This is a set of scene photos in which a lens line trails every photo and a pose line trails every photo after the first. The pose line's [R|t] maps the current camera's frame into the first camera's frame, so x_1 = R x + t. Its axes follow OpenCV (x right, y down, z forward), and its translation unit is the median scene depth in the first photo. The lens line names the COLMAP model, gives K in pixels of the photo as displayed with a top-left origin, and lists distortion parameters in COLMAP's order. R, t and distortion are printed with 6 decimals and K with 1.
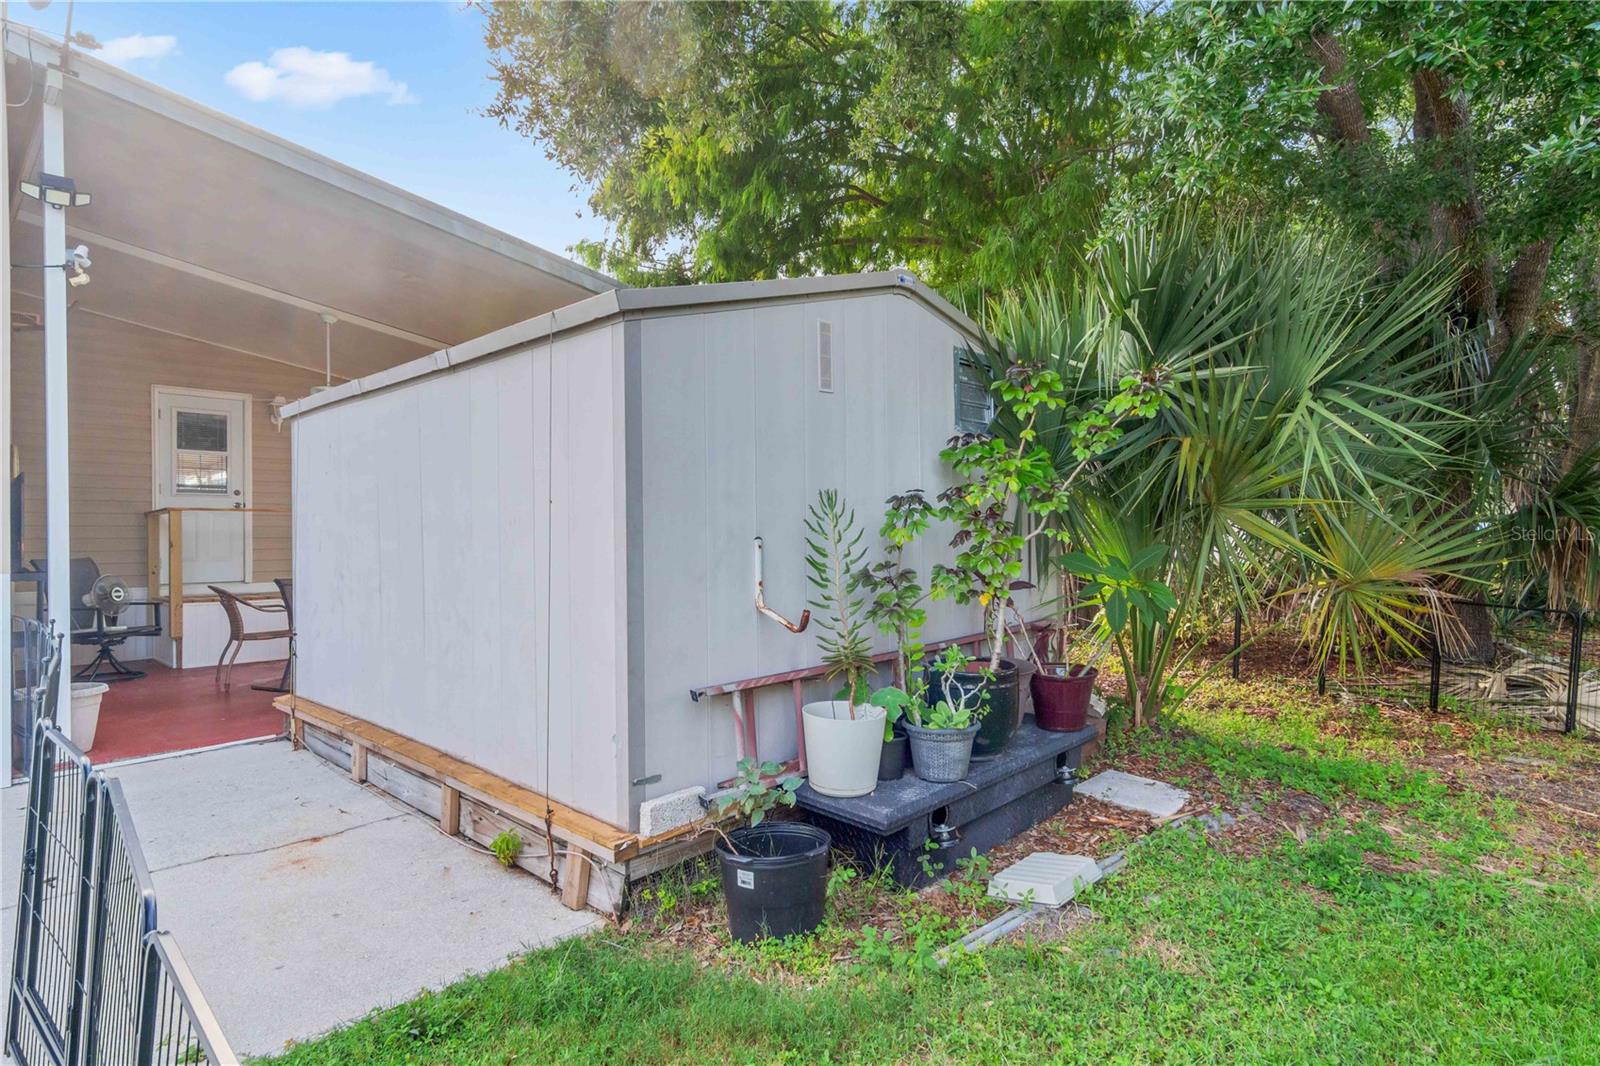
lens RADIAL K [[843.1, 0, 798.5], [0, 843.1, 543.2], [0, 0, 1]] dist [0.001701, -0.000214]
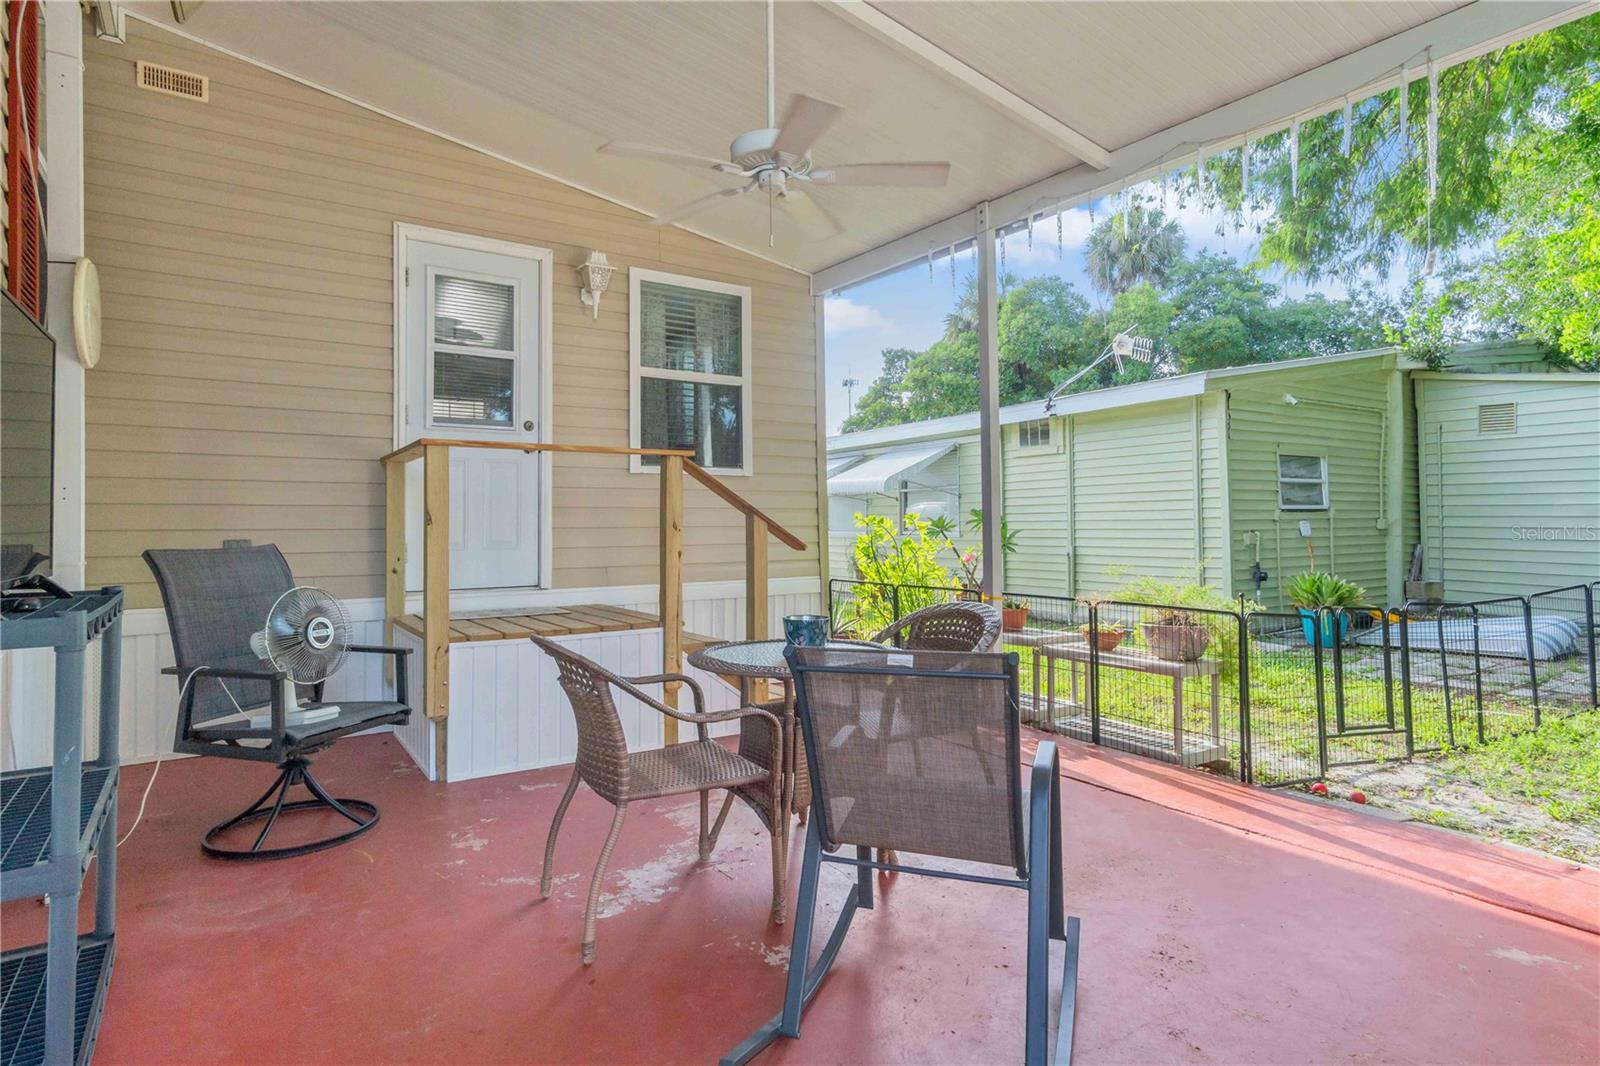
lens RADIAL K [[843.1, 0, 801.9], [0, 843.1, 522.5], [0, 0, 1]] dist [0.001701, -0.000214]
pose [[0.979099, 0.011689, -0.203046, -0.440983], [-0.010666, 0.999924, 0.006130, -0.001152], [0.203103, -0.003836, 0.979150, 0.577853]]
